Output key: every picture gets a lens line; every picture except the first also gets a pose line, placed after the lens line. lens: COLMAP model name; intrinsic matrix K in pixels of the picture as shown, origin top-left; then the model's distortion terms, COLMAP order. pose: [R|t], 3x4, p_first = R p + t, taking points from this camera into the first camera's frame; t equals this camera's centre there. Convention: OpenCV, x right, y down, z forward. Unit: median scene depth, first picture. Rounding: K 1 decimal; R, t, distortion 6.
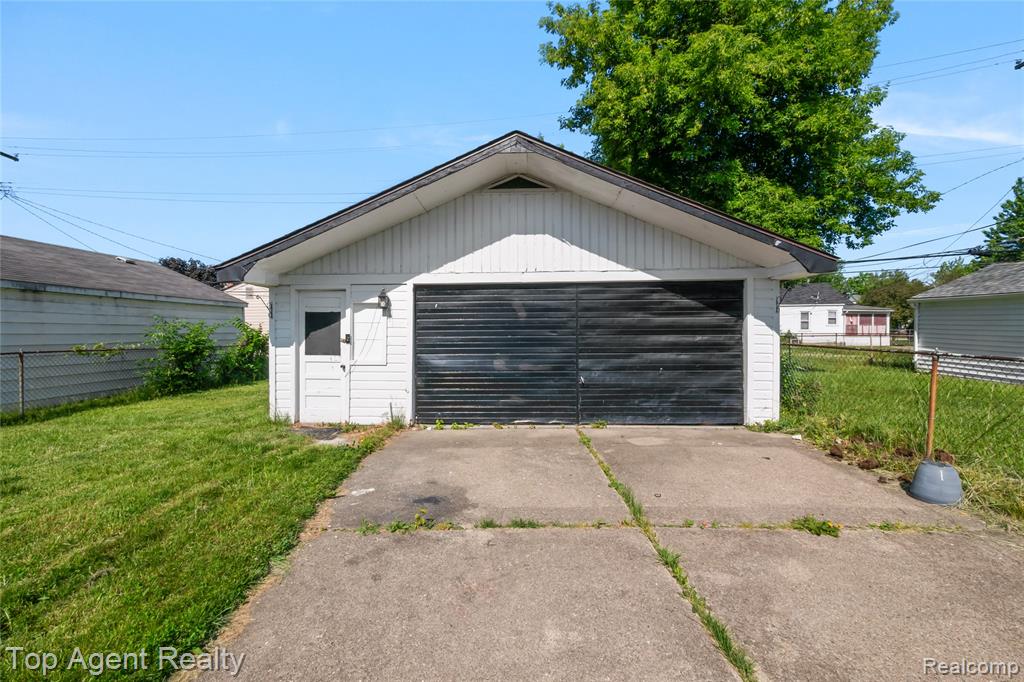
lens RADIAL K [[427.6, 0, 515.8], [0, 427.6, 342.4], [0, 0, 1]] dist [-0.013538, 0.002569]
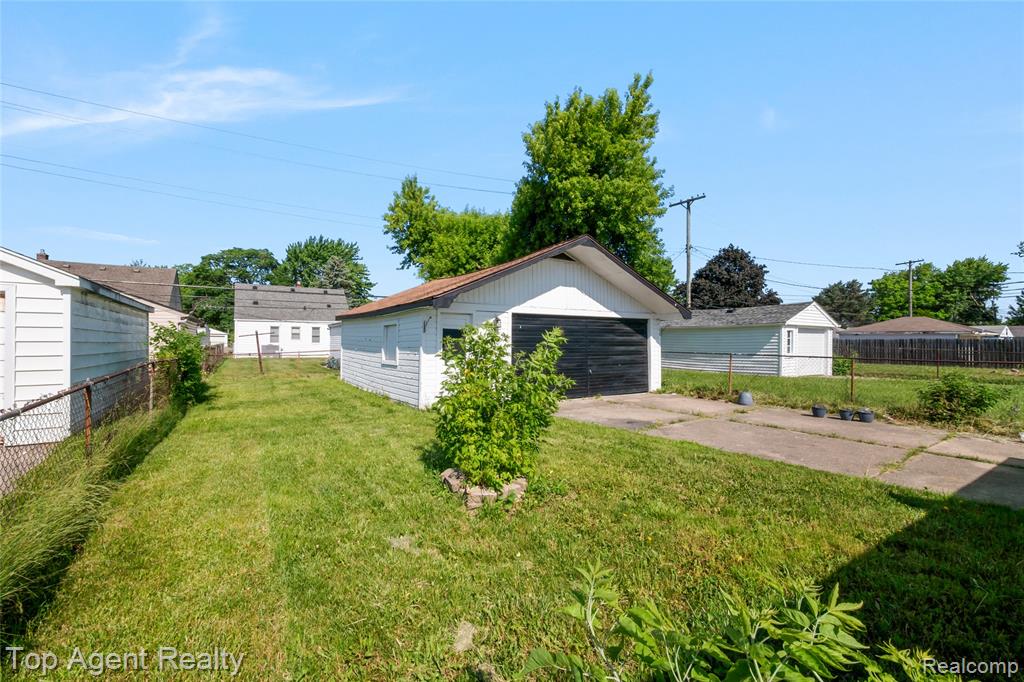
lens RADIAL K [[427.6, 0, 508.1], [0, 427.6, 340.8], [0, 0, 1]] dist [-0.013538, 0.002569]
pose [[0.806557, 0.010797, 0.591058, -1.158919], [0.007407, 0.999570, -0.028367, 0.007158], [-0.591110, 0.027258, 0.806130, -0.221315]]
